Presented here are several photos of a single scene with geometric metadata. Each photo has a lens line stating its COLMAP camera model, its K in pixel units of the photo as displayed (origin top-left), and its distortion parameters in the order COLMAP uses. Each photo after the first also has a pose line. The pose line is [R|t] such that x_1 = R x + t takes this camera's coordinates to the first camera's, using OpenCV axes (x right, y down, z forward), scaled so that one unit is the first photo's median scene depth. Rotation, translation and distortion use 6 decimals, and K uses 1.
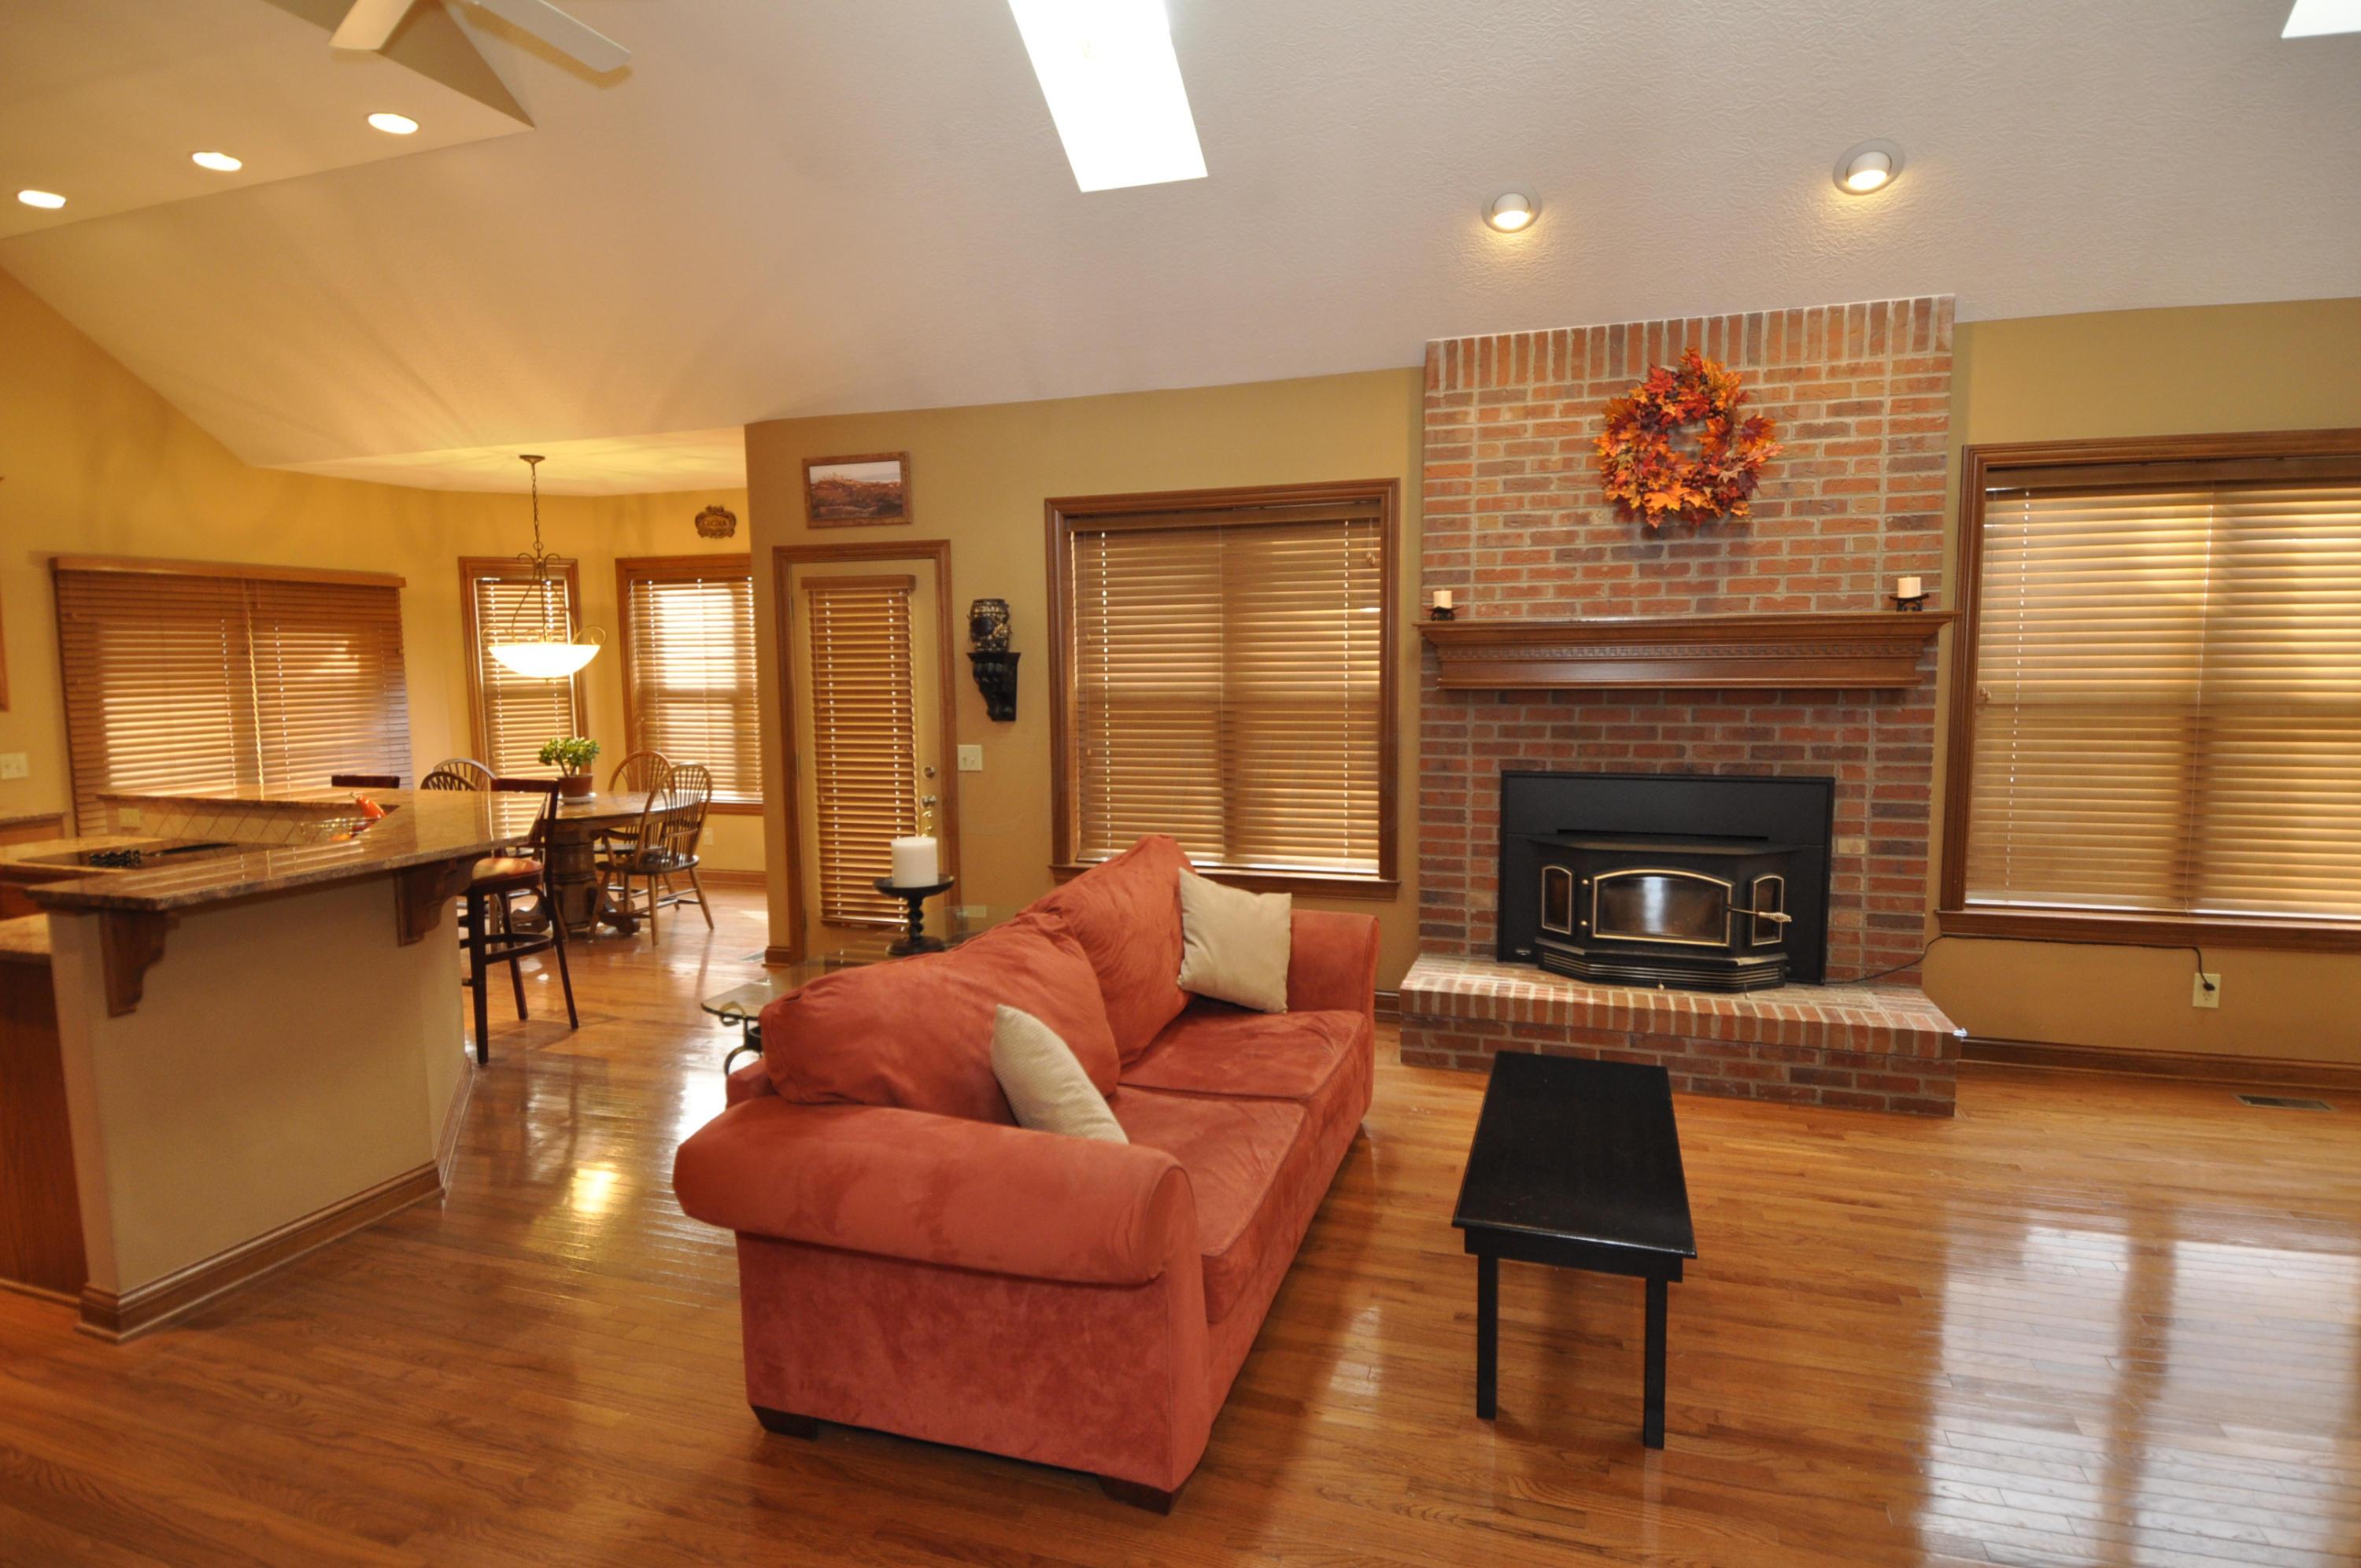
lens RADIAL K [[1220.0, 0, 1170.0], [0, 1220.0, 779.8], [0, 0, 1]] dist [0.050020, -0.052566]
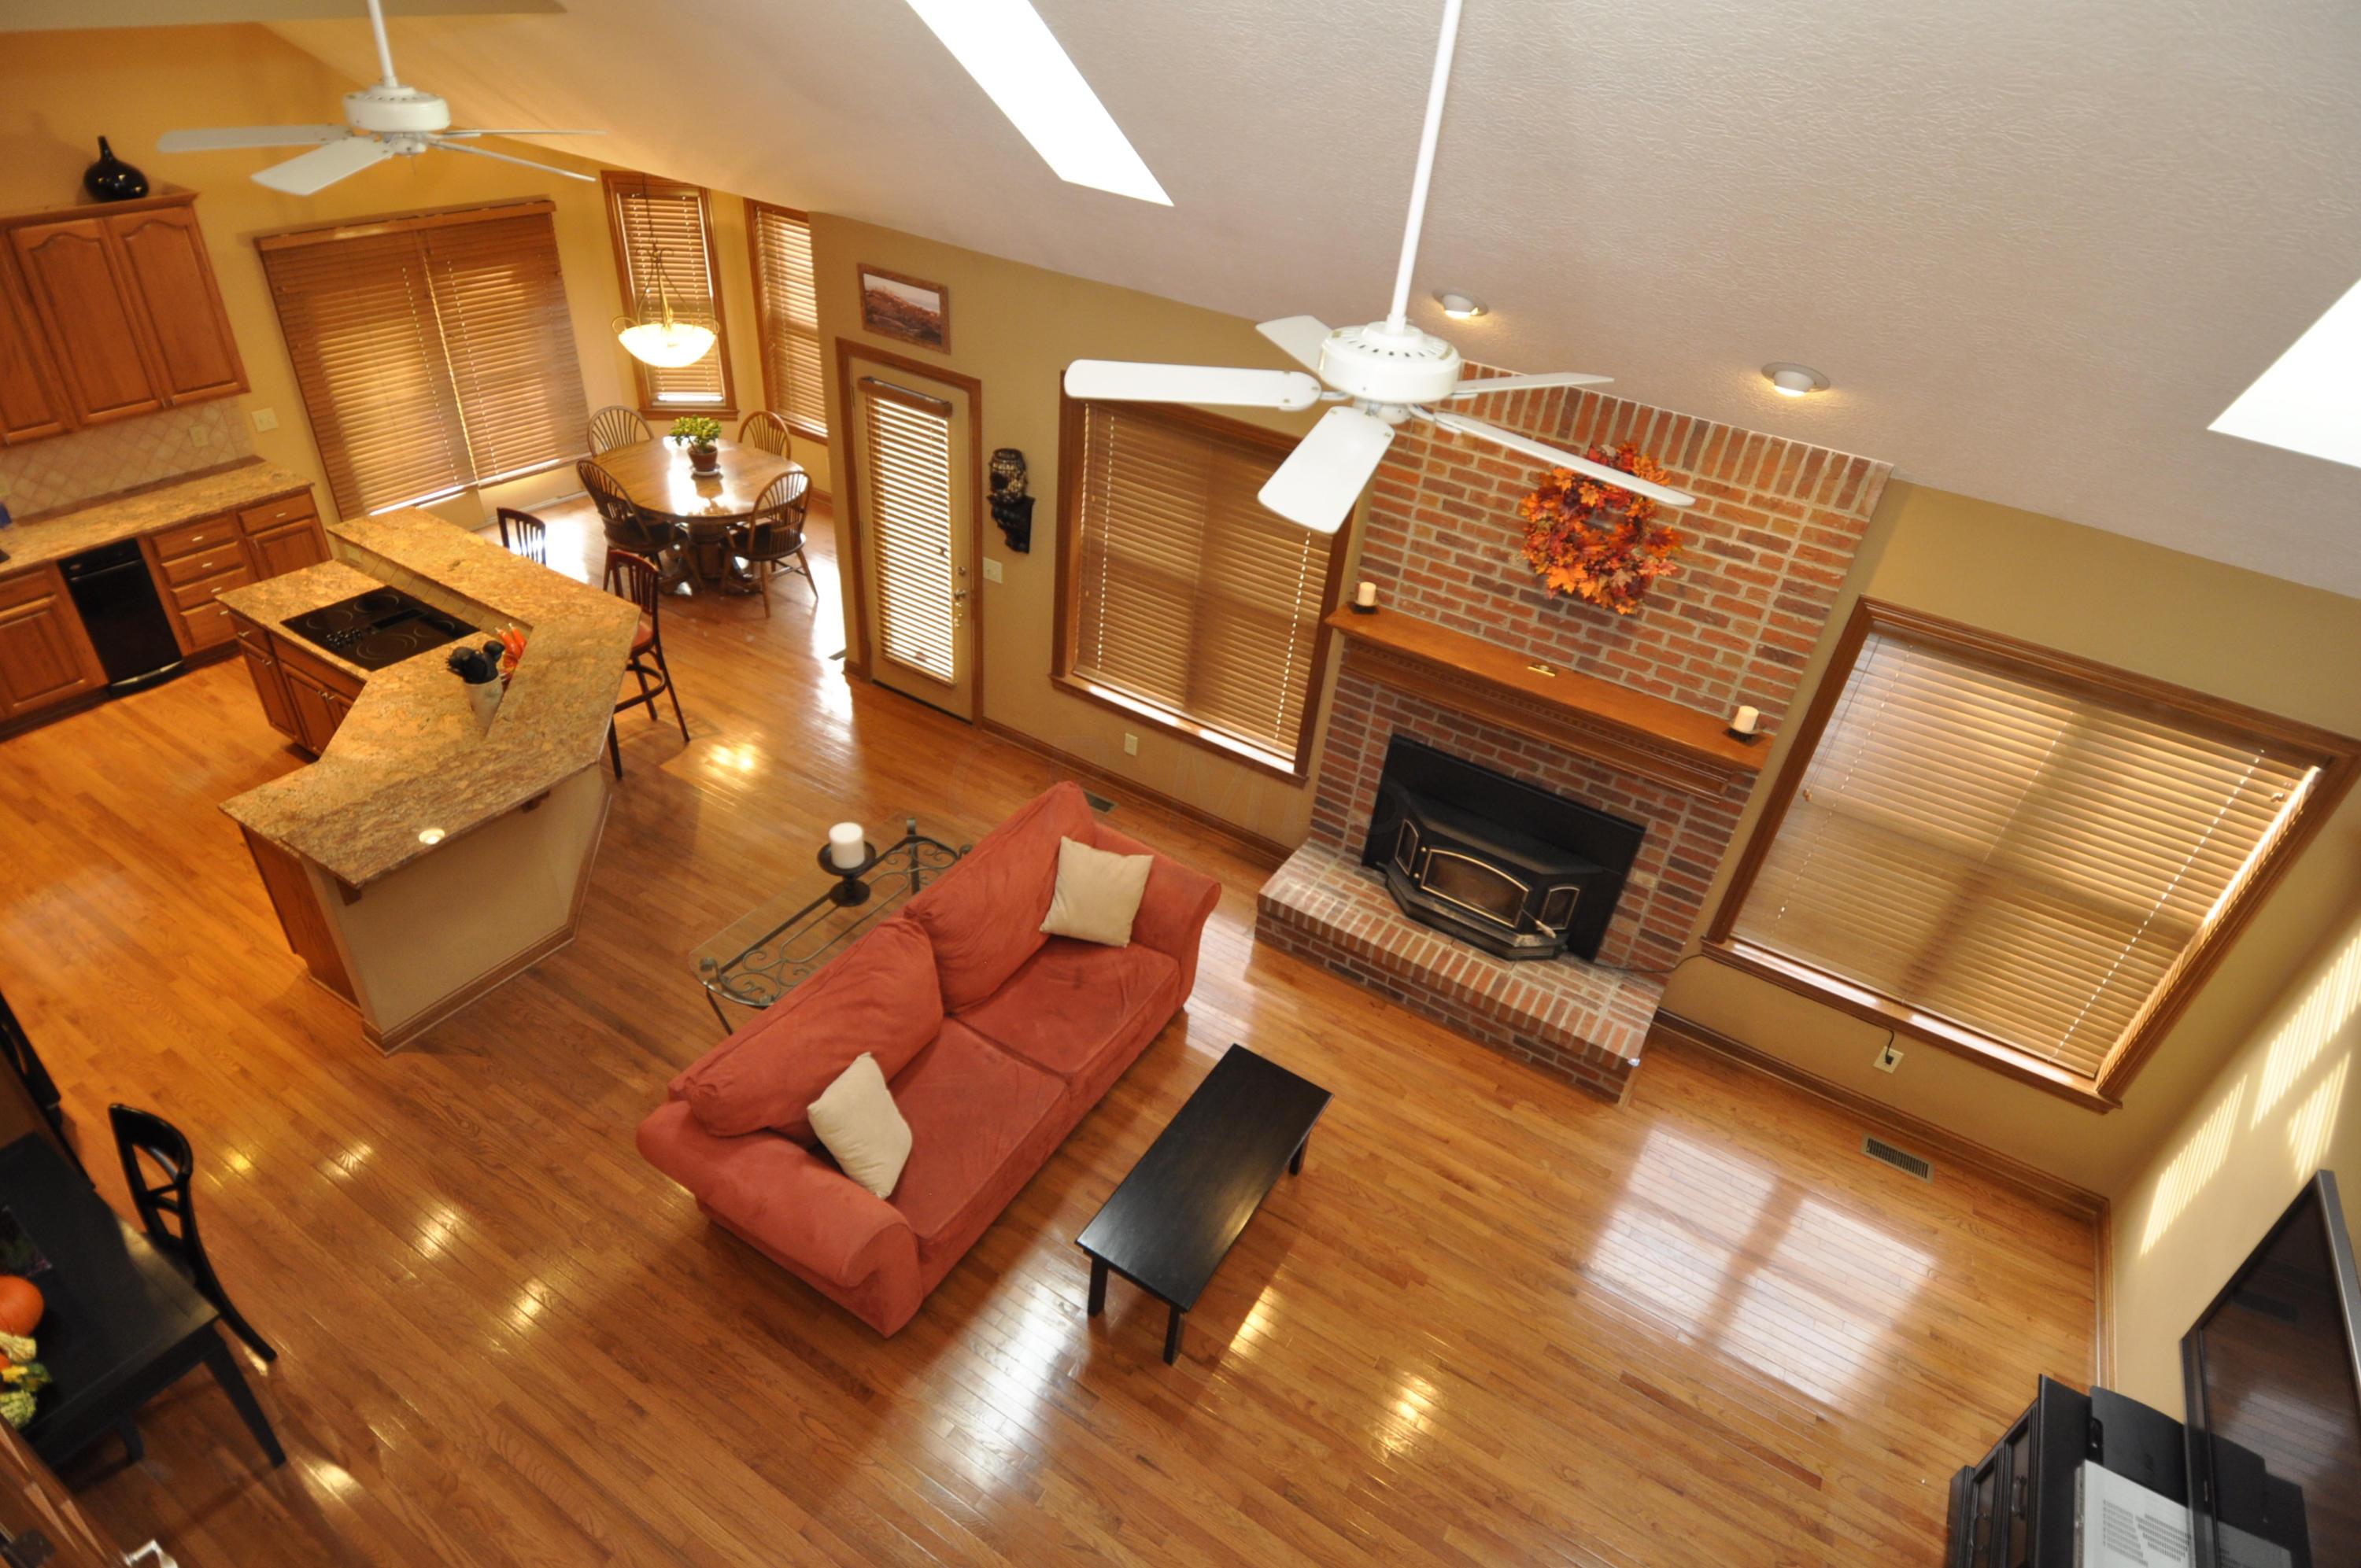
lens RADIAL K [[1220.0, 0, 1170.0], [0, 1220.0, 779.8], [0, 0, 1]] dist [0.050020, -0.052566]
pose [[0.970834, 0.202771, -0.127931, 0.229845], [-0.115925, 0.864073, 0.489836, -0.530756], [0.209866, -0.460719, 0.862377, -0.069163]]
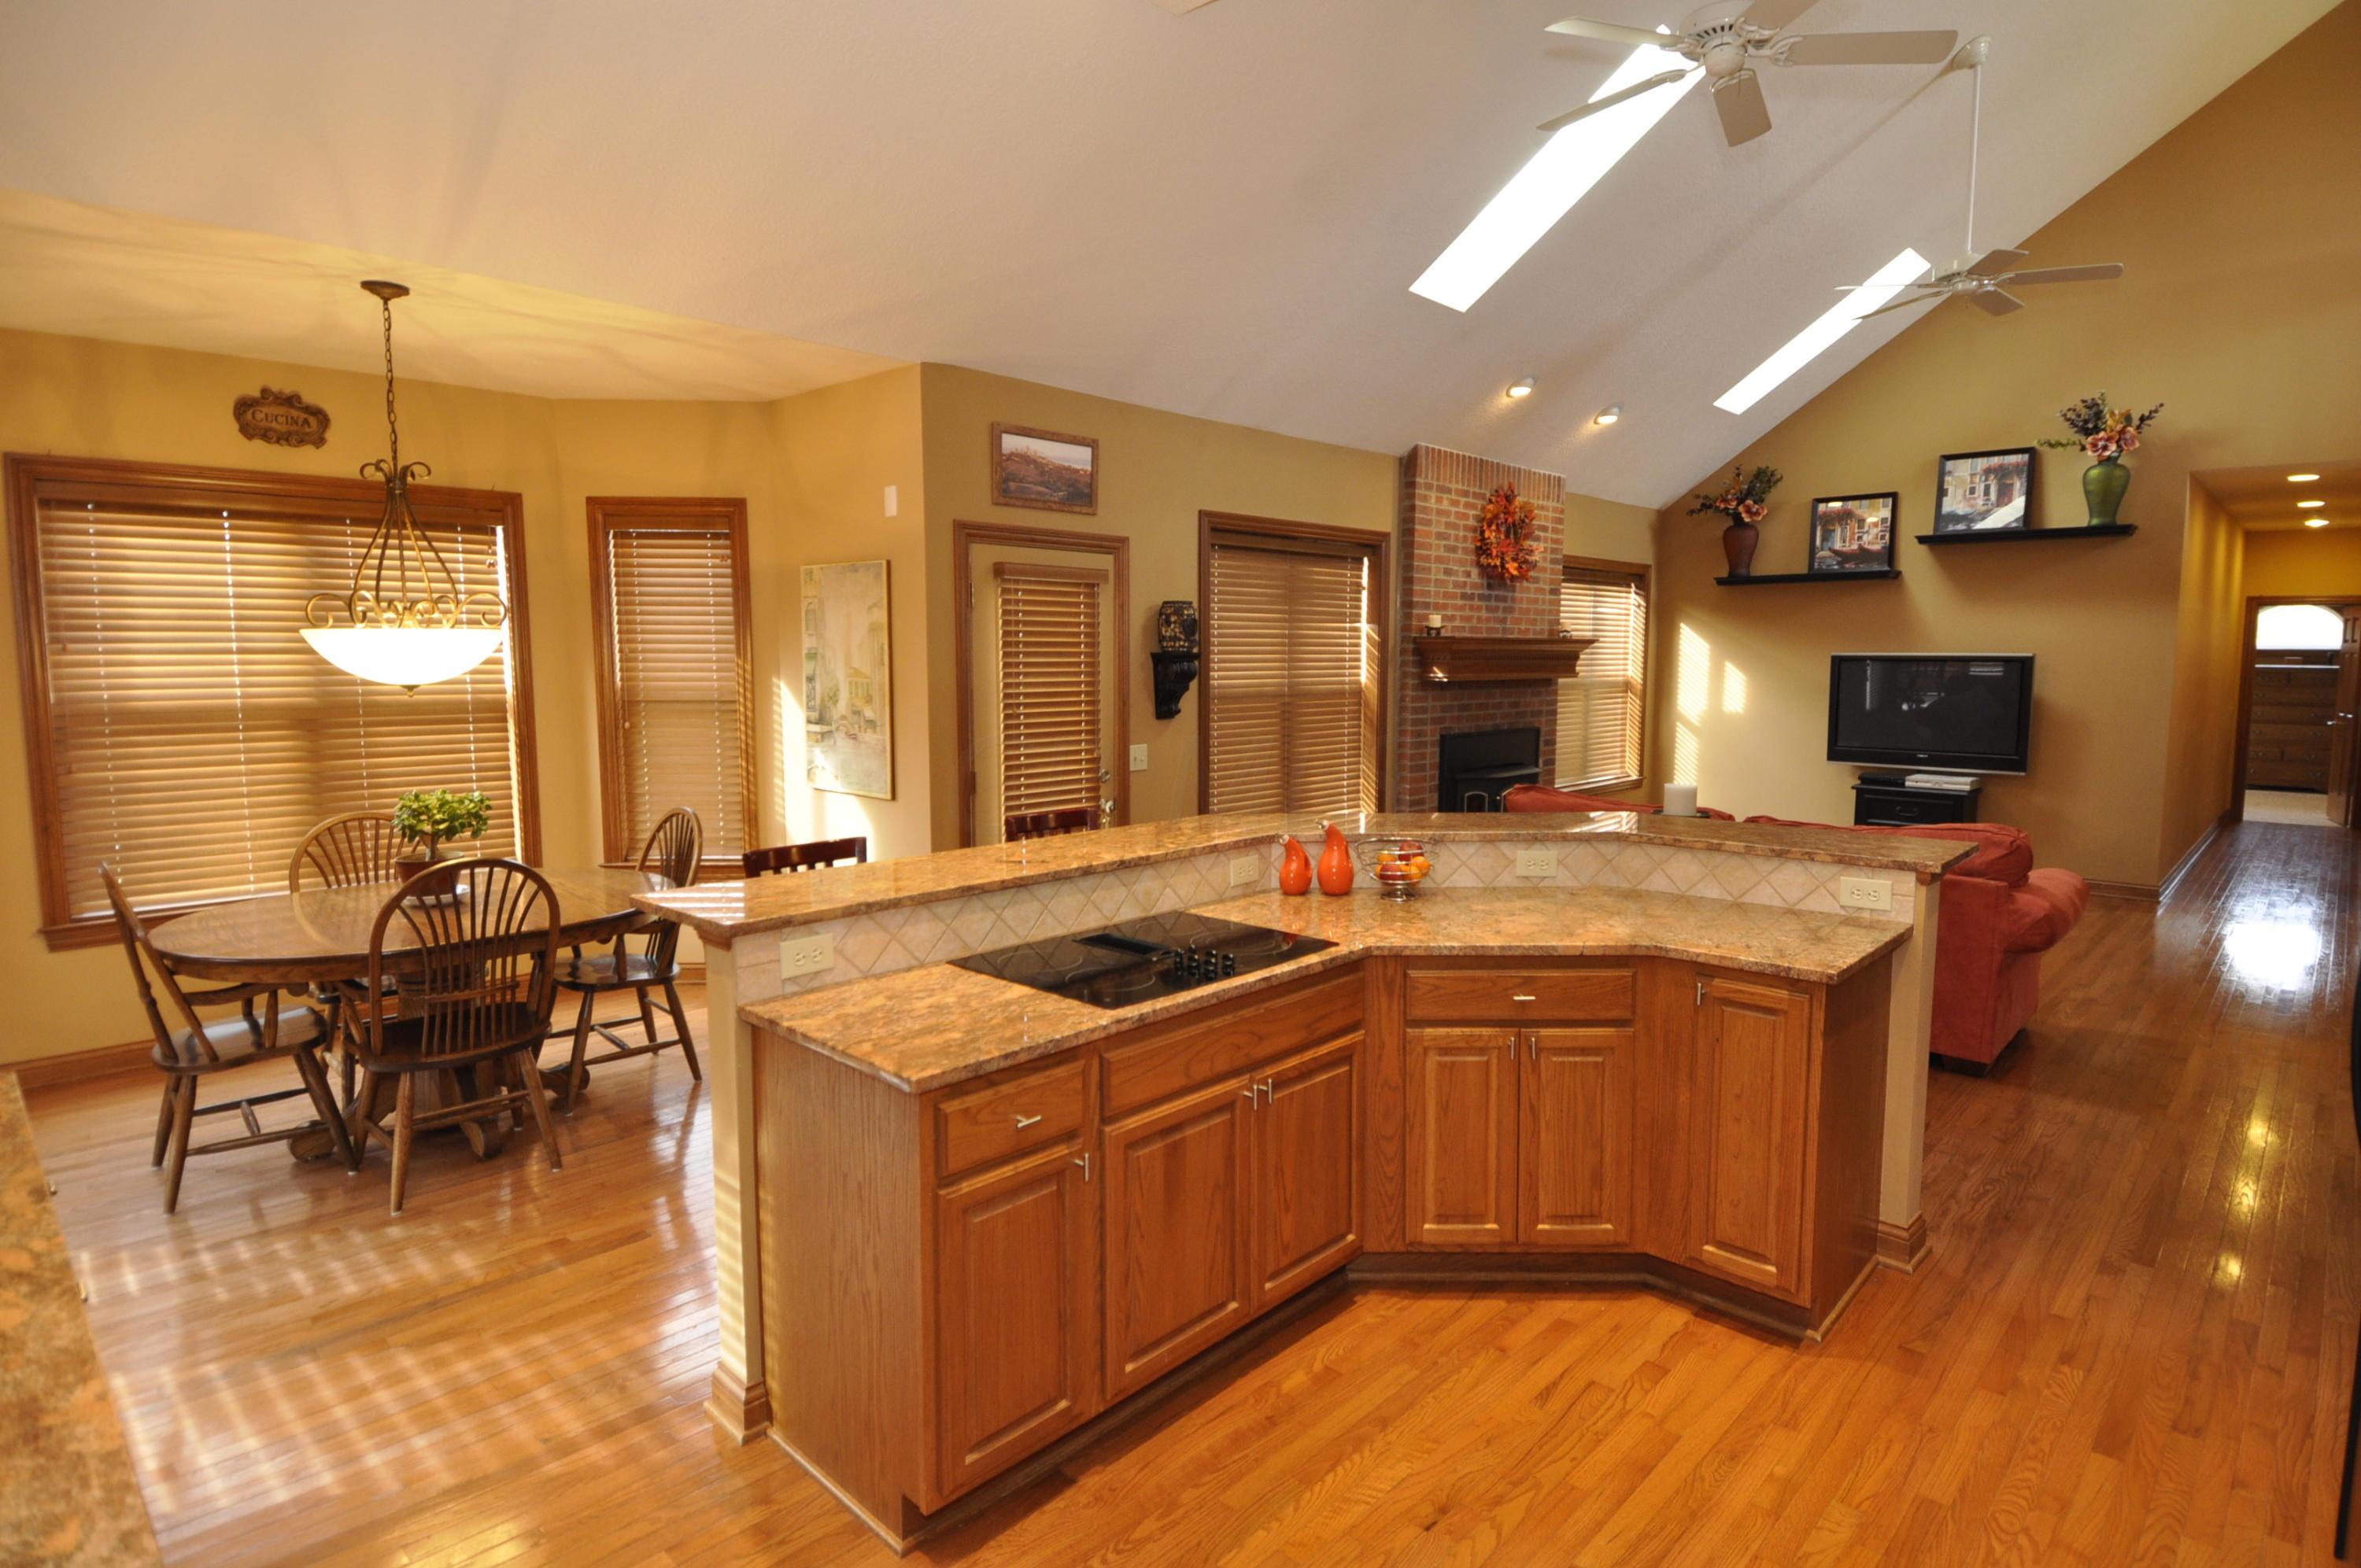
lens RADIAL K [[1220.0, 0, 1170.0], [0, 1220.0, 779.8], [0, 0, 1]] dist [0.050020, -0.052566]
pose [[0.432821, -0.082823, 0.897667, -1.281927], [0.082605, 0.995225, 0.051995, -0.060658], [-0.897687, 0.051648, 0.437596, 0.661622]]
